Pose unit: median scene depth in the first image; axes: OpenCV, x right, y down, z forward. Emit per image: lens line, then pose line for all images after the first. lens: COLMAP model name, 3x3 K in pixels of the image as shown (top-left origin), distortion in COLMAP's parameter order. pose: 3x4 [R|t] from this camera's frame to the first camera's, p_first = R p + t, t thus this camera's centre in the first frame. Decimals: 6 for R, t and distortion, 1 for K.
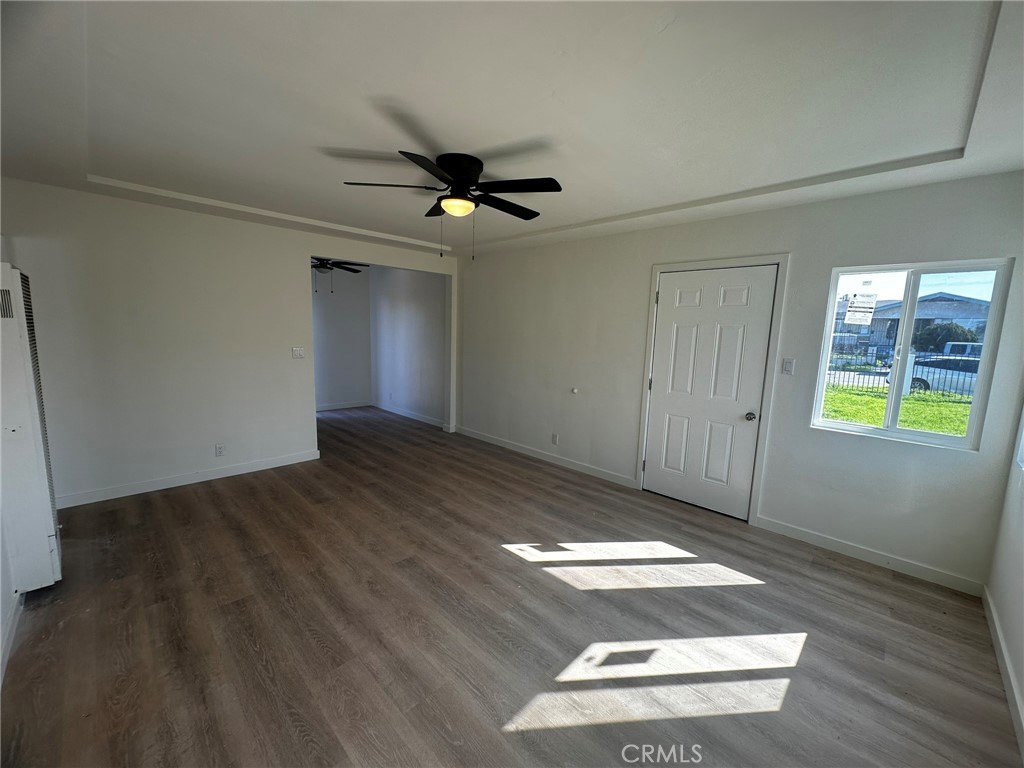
lens RADIAL K [[408.1, 0, 510.8], [0, 408.1, 386.4], [0, 0, 1]] dist [-0.004234, 0.001219]
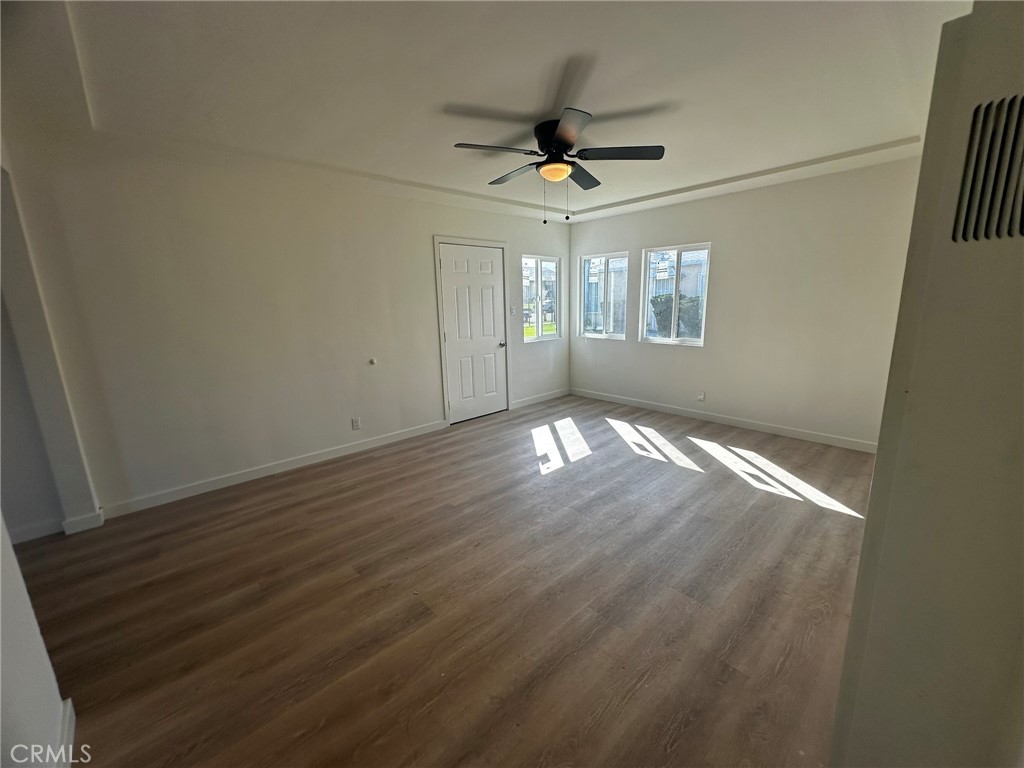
lens RADIAL K [[408.1, 0, 512.3], [0, 408.1, 386.5], [0, 0, 1]] dist [-0.004234, 0.001219]
pose [[0.043504, -0.239420, 0.969941, -1.131935], [0.166360, 0.959041, 0.229268, -0.145182], [-0.985105, 0.151385, 0.081552, 0.965243]]
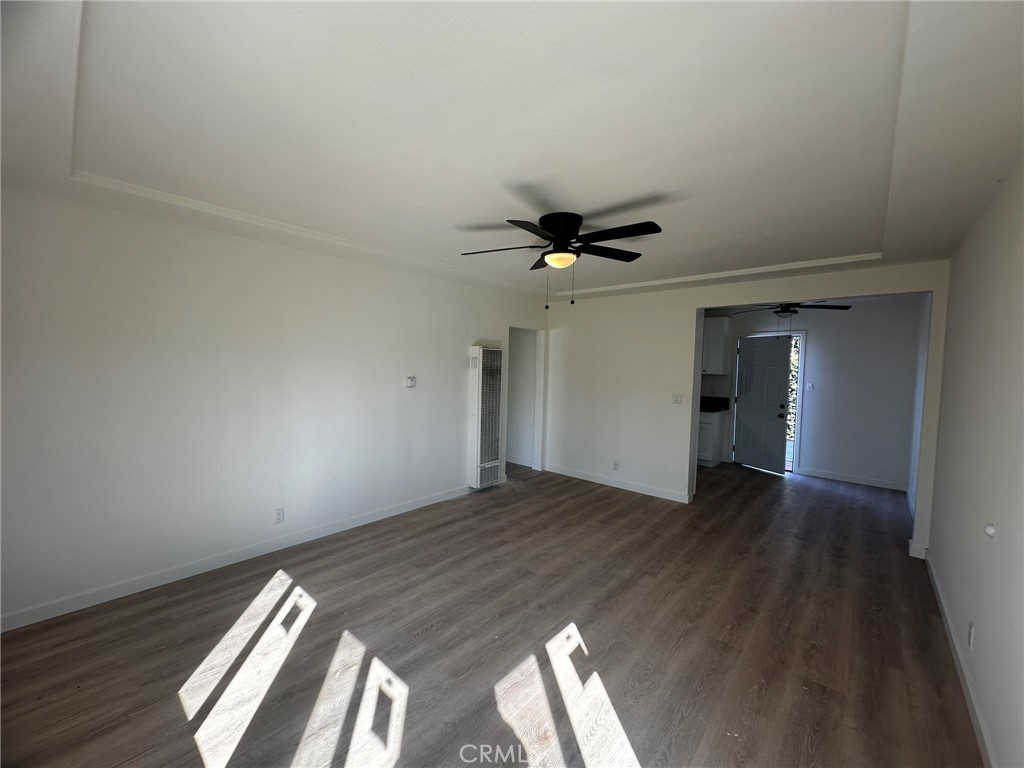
lens RADIAL K [[408.1, 0, 509.7], [0, 408.1, 379.3], [0, 0, 1]] dist [-0.004234, 0.001219]
pose [[0.040918, 0.002915, -0.999158, 0.829671], [-0.155009, 0.987907, -0.003466, -0.089893], [0.987065, 0.155021, 0.040875, 0.764799]]
